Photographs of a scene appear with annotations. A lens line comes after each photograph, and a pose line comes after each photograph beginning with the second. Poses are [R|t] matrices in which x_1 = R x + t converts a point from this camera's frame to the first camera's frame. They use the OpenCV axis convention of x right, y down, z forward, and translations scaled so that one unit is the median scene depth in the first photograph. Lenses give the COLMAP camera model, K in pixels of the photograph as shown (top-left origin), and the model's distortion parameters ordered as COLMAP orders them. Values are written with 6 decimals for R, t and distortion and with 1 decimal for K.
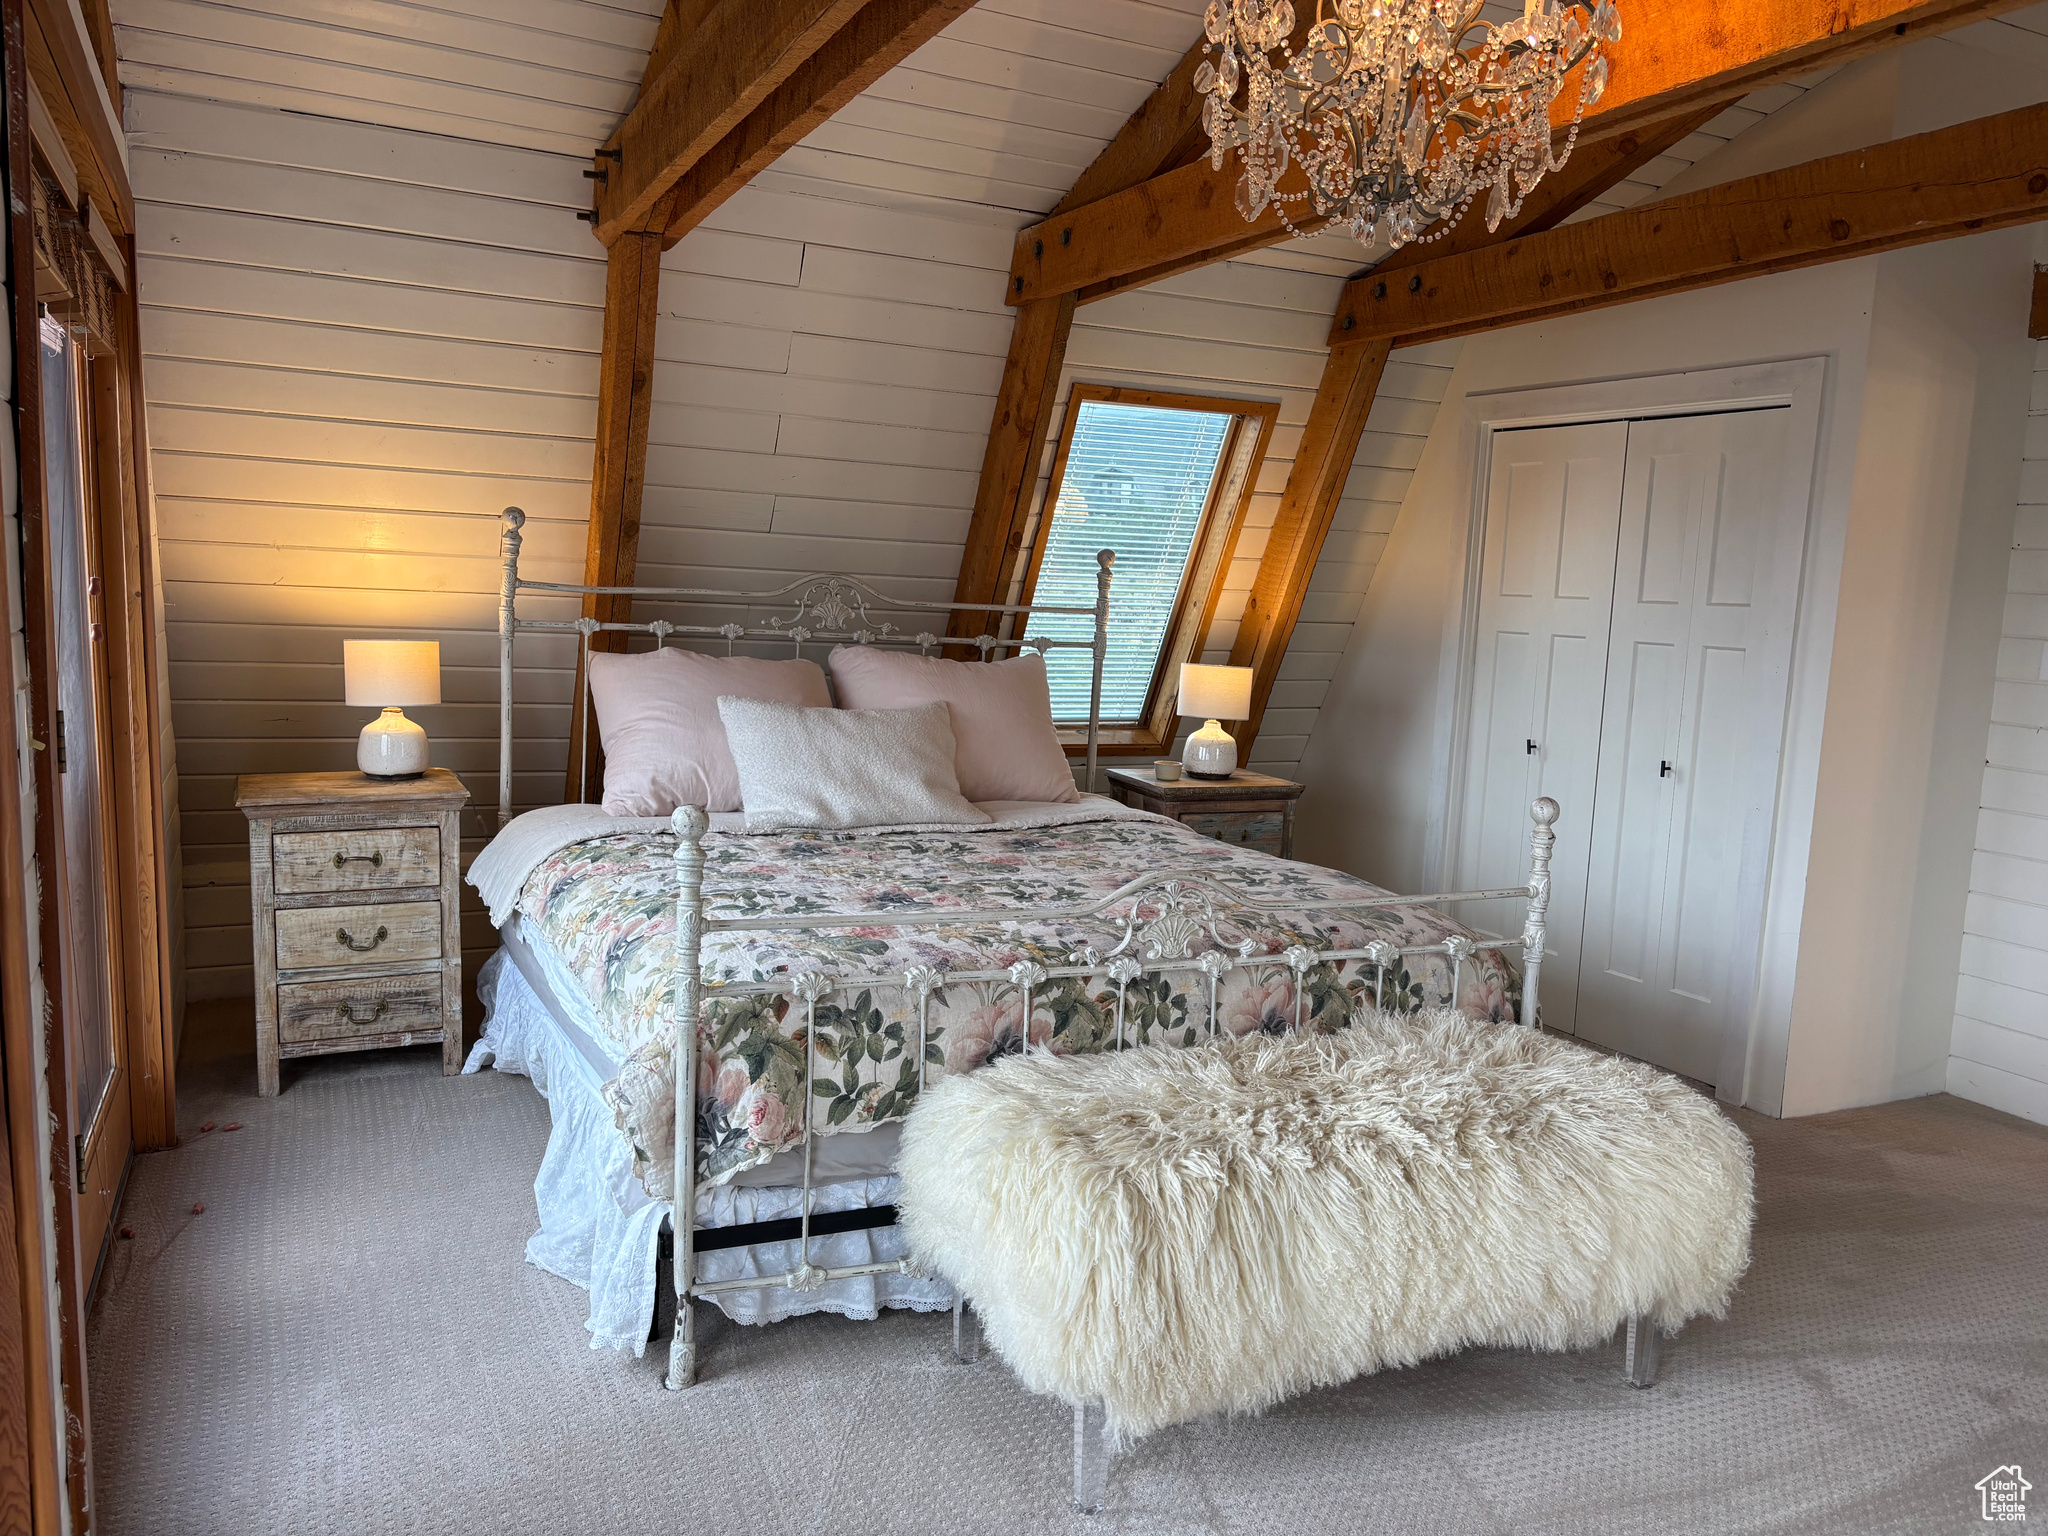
lens RADIAL K [[1532.5, 0, 1032.7], [0, 1532.5, 783.4], [0, 0, 1]] dist [0.077012, -0.109484]
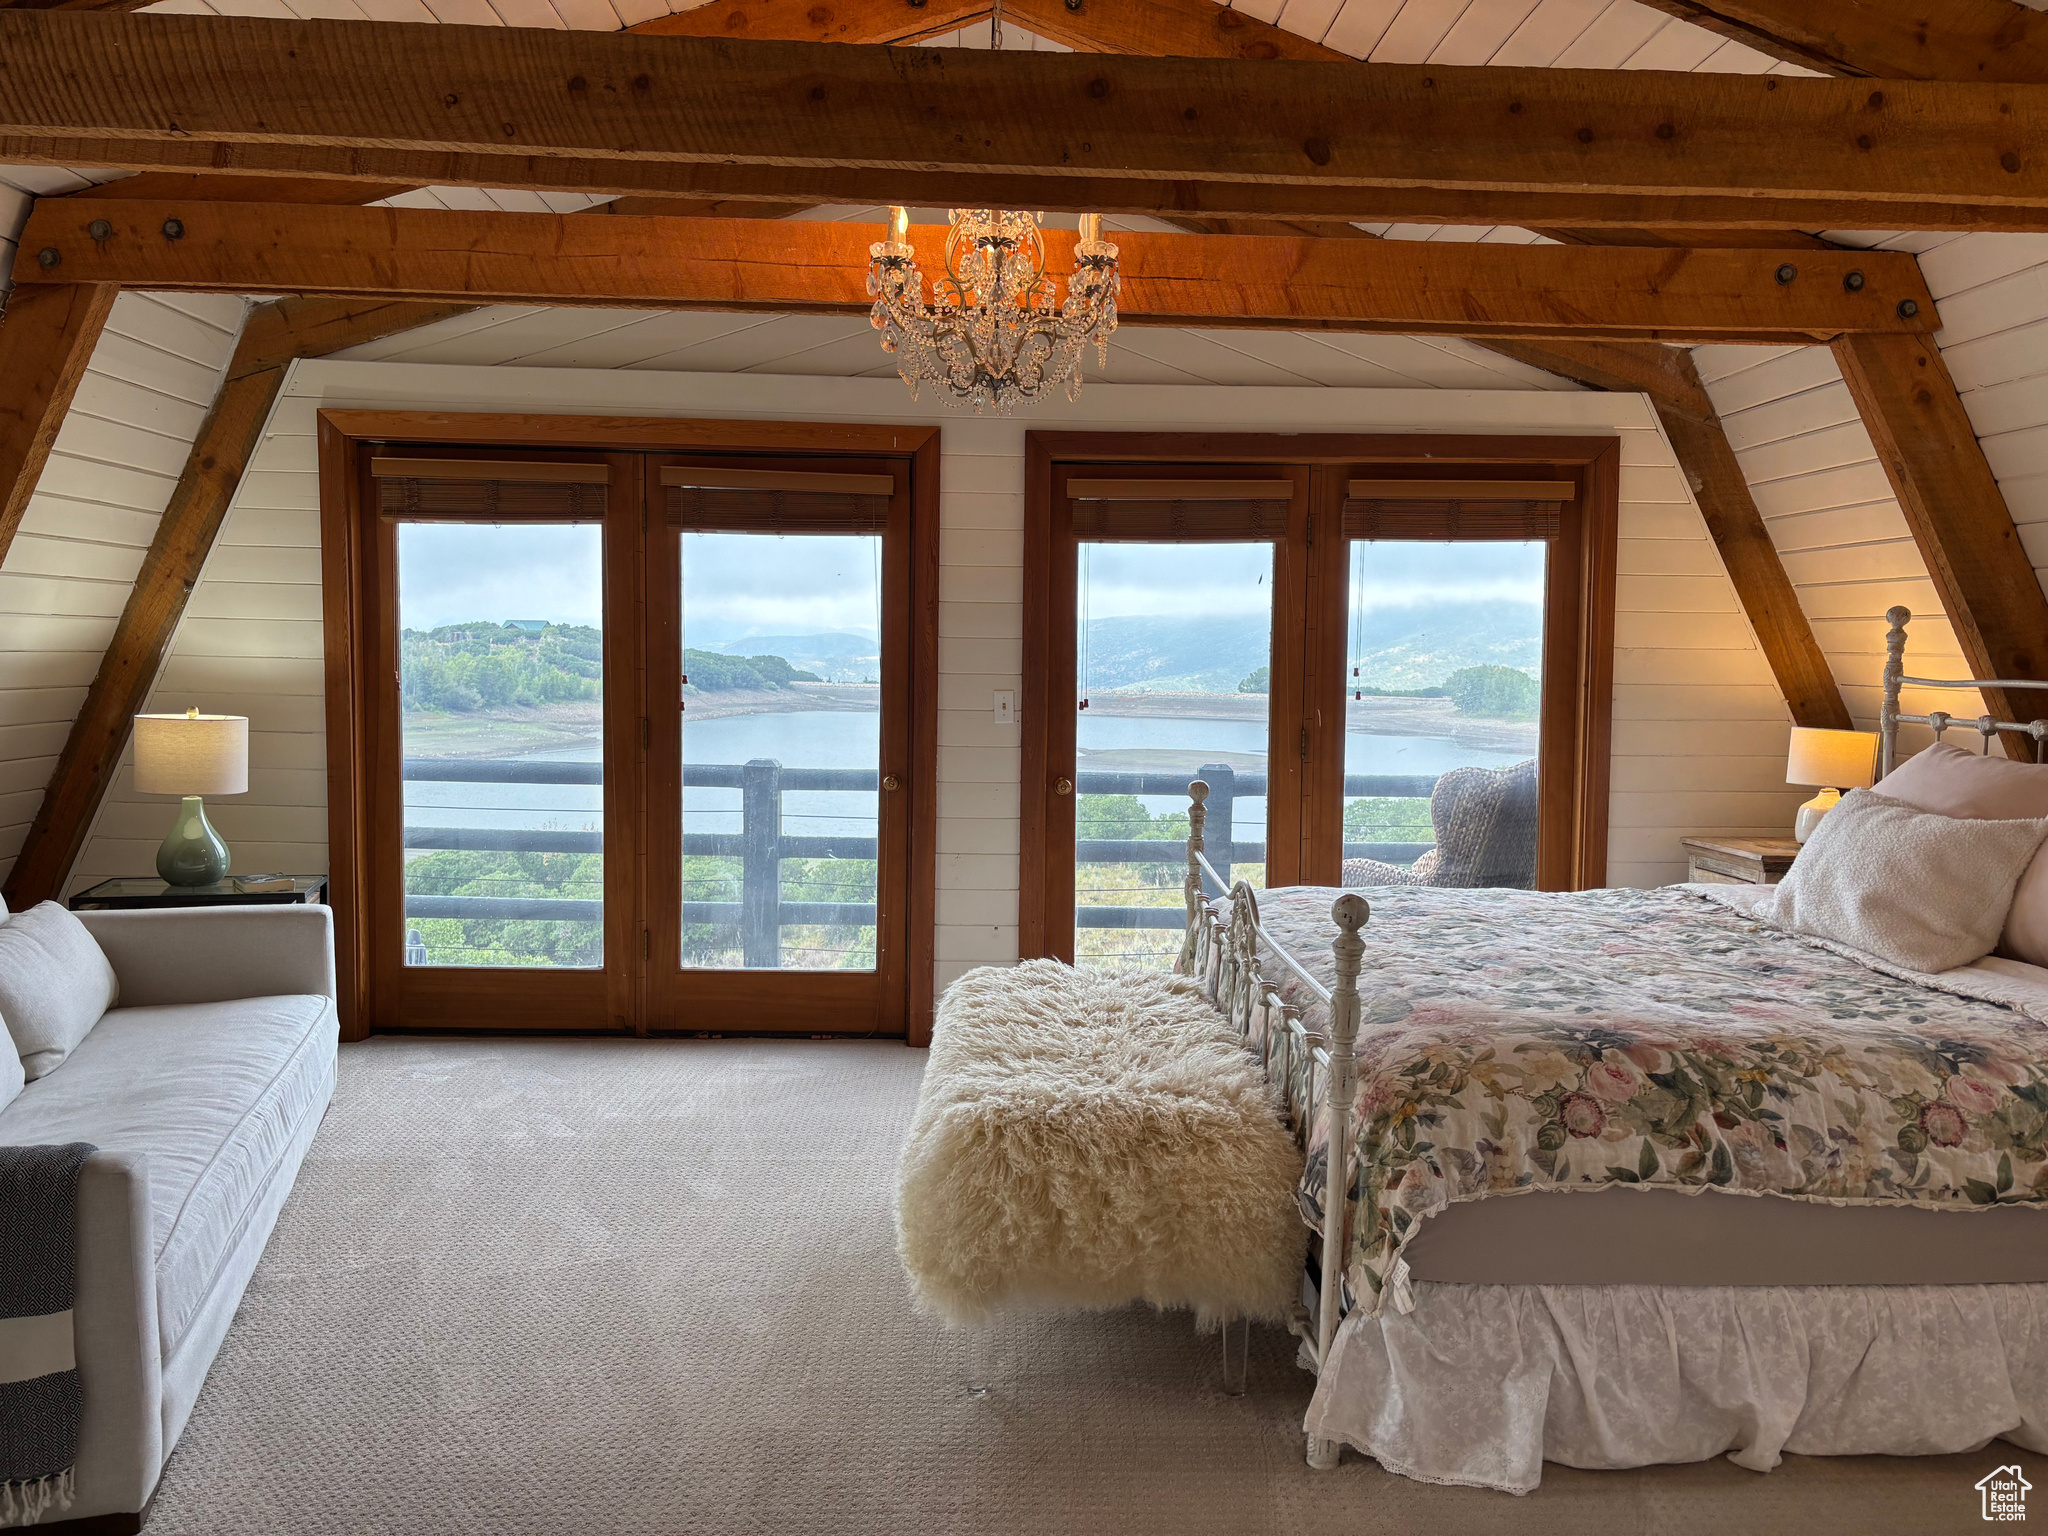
lens RADIAL K [[1532.5, 0, 1032.7], [0, 1532.5, 783.4], [0, 0, 1]] dist [0.077012, -0.109484]
pose [[-0.400024, 0.031335, -0.915969, 0.888204], [-0.152735, 0.983161, 0.100336, -0.079257], [0.903689, 0.180038, -0.388502, 0.923028]]
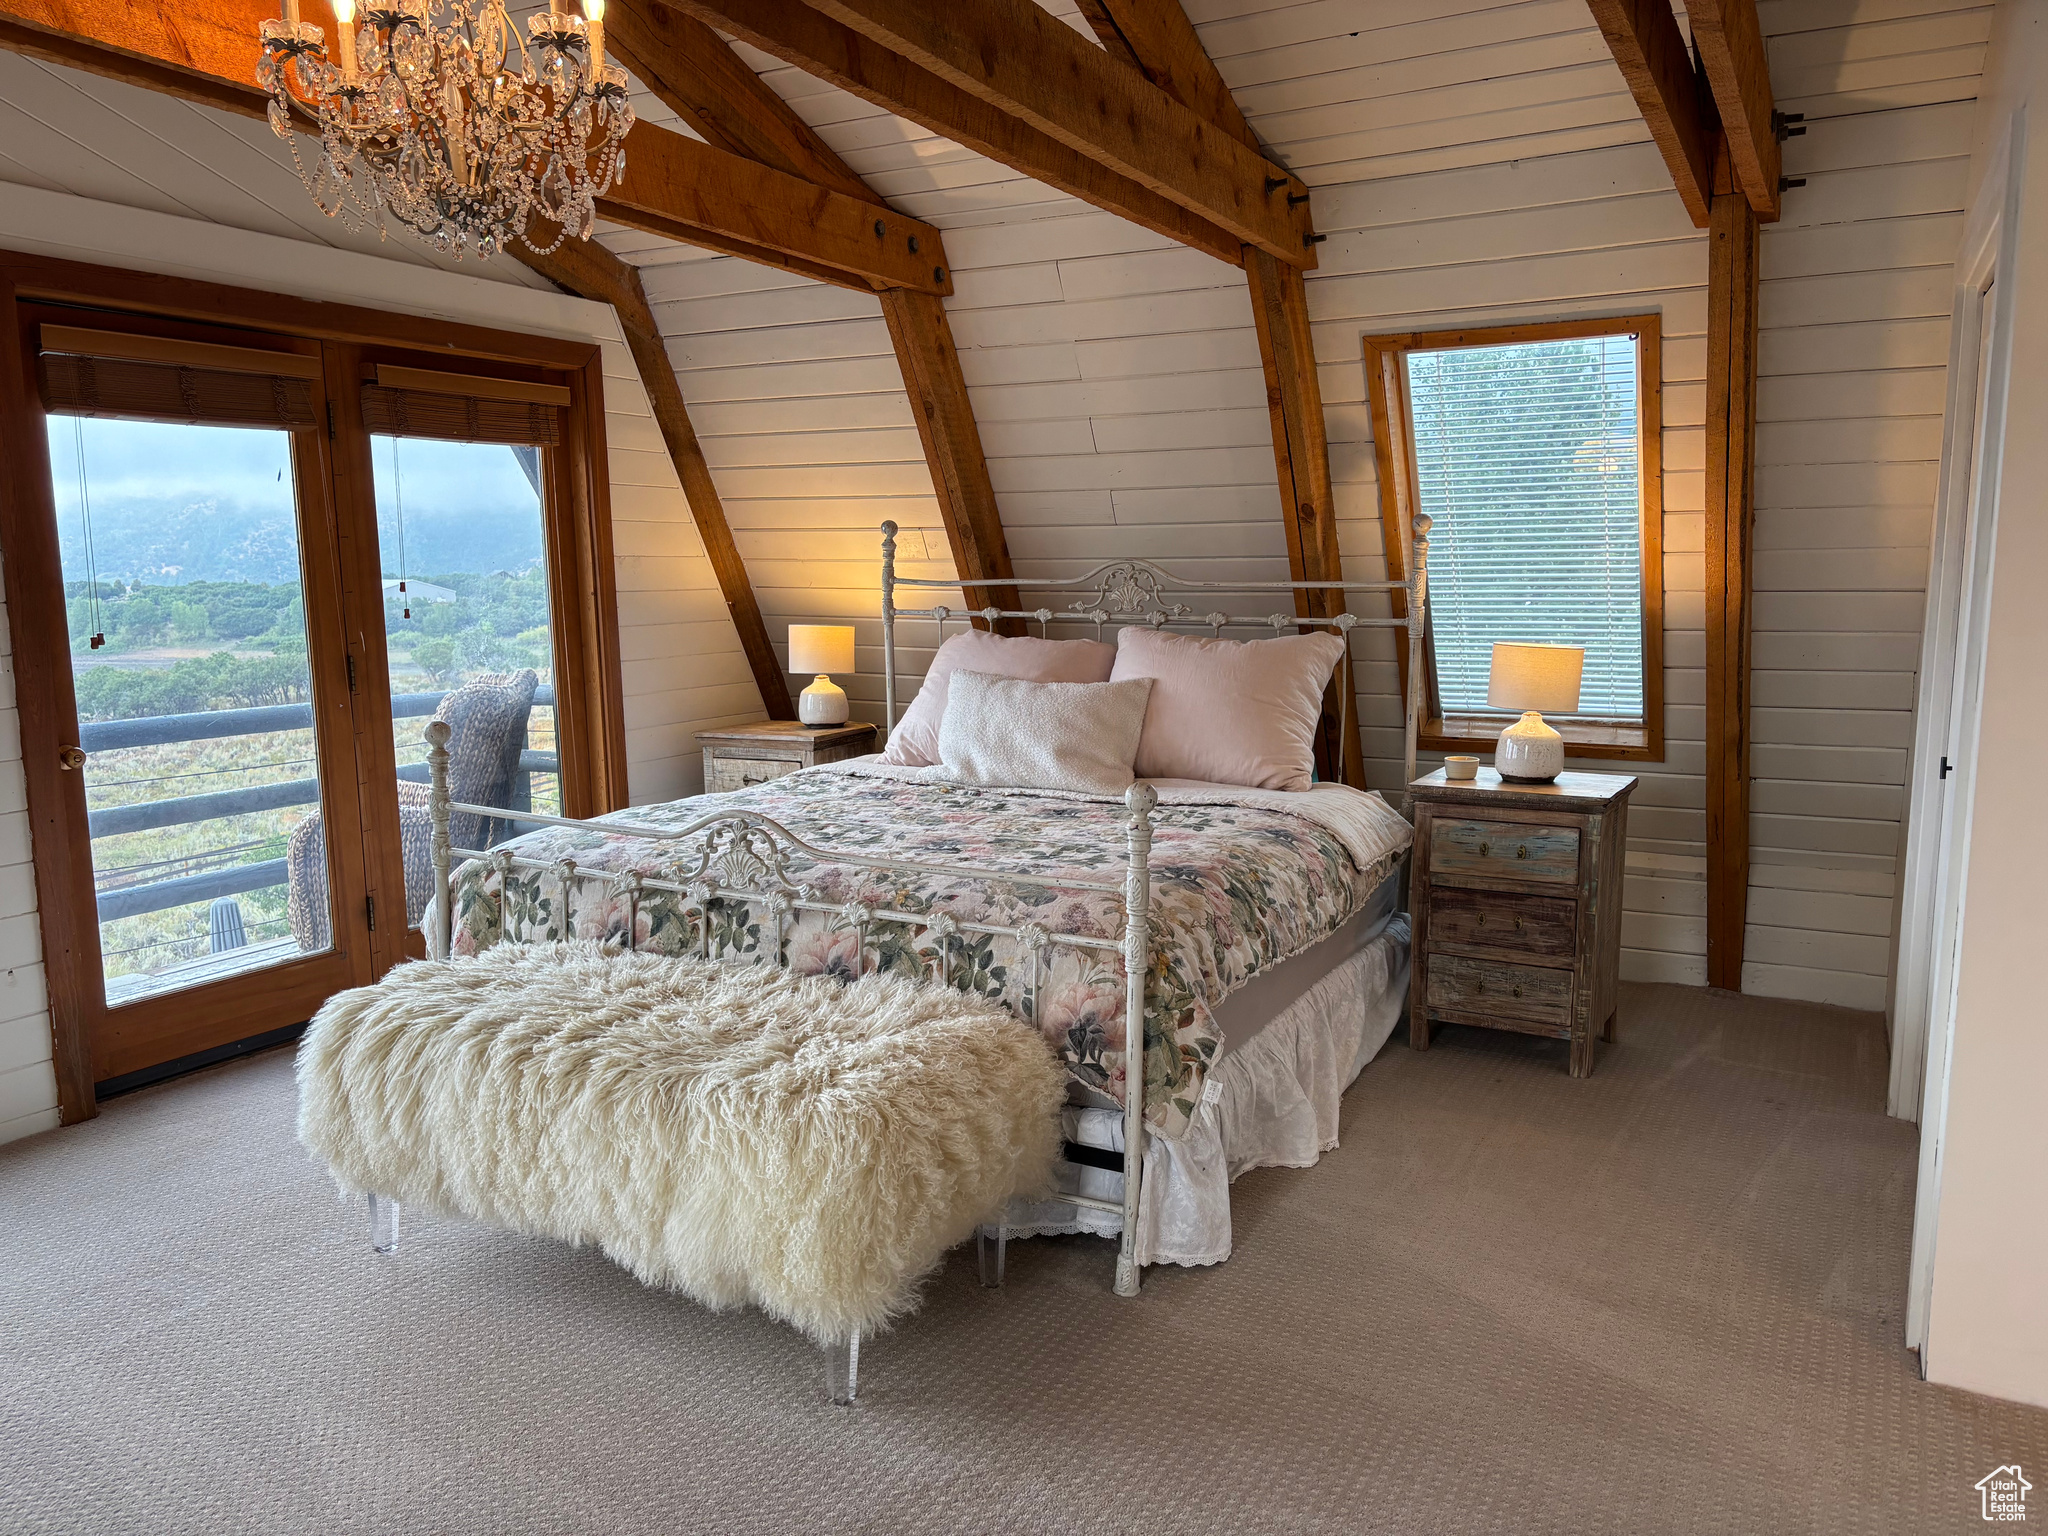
lens RADIAL K [[1532.5, 0, 1032.7], [0, 1532.5, 783.4], [0, 0, 1]] dist [0.077012, -0.109484]
pose [[0.582144, 0.068409, -0.810203, 0.798196], [-0.076740, 0.996629, 0.029011, -0.008012], [0.809456, 0.045287, 0.585431, 0.368955]]
